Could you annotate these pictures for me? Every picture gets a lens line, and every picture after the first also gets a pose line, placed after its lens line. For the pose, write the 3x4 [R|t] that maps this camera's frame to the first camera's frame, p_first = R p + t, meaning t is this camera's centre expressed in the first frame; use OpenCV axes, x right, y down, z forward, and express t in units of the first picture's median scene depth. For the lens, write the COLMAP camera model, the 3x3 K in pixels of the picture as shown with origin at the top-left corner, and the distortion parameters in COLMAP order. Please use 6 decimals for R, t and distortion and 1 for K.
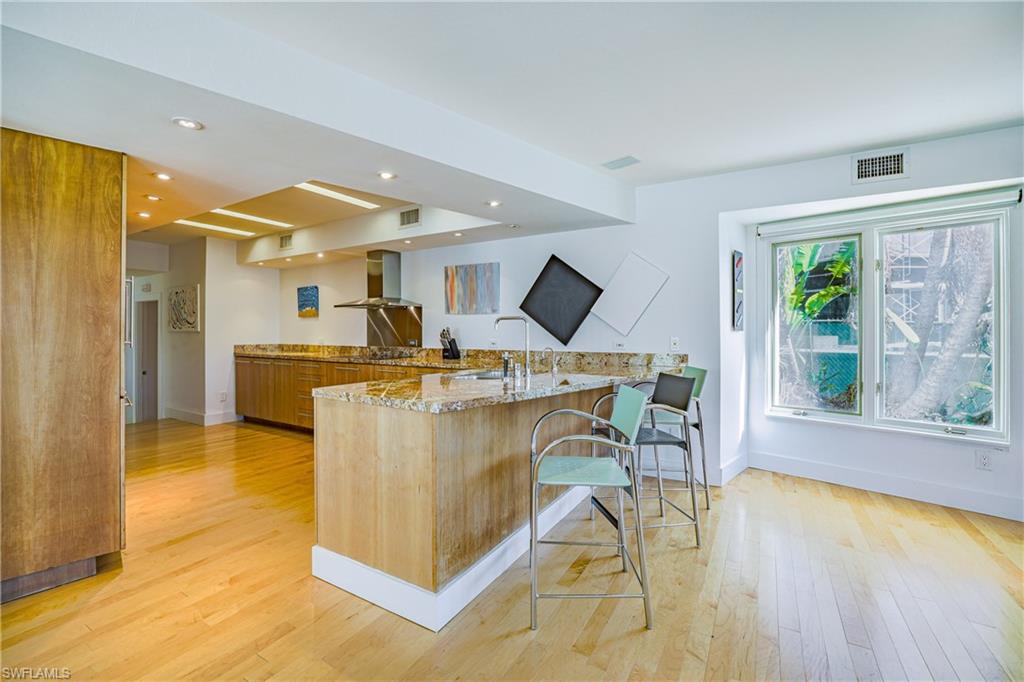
lens RADIAL K [[430.3, 0, 511.2], [0, 430.3, 325.5], [0, 0, 1]] dist [-0.000418, 0.000068]
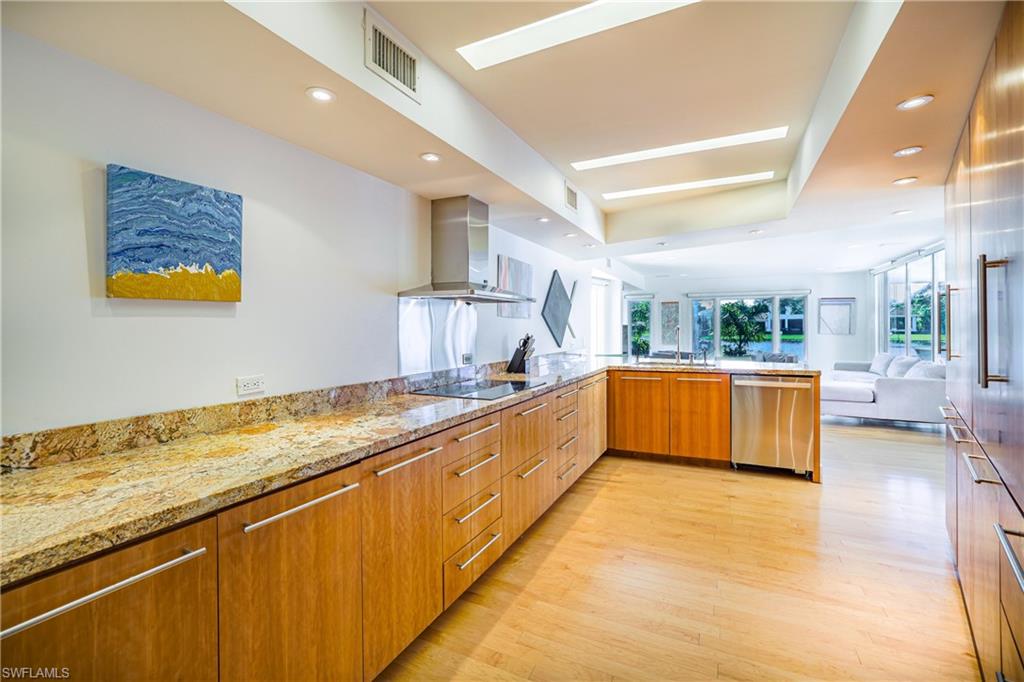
lens RADIAL K [[461.6, 0, 512.0], [0, 461.6, 341.0], [0, 0, 1]] dist [-0.001655, 0.000451]
pose [[-0.091572, -0.021156, 0.995574, -0.772558], [0.006674, 0.999739, 0.021858, -0.000817], [-0.995776, 0.008646, -0.091406, 0.839961]]
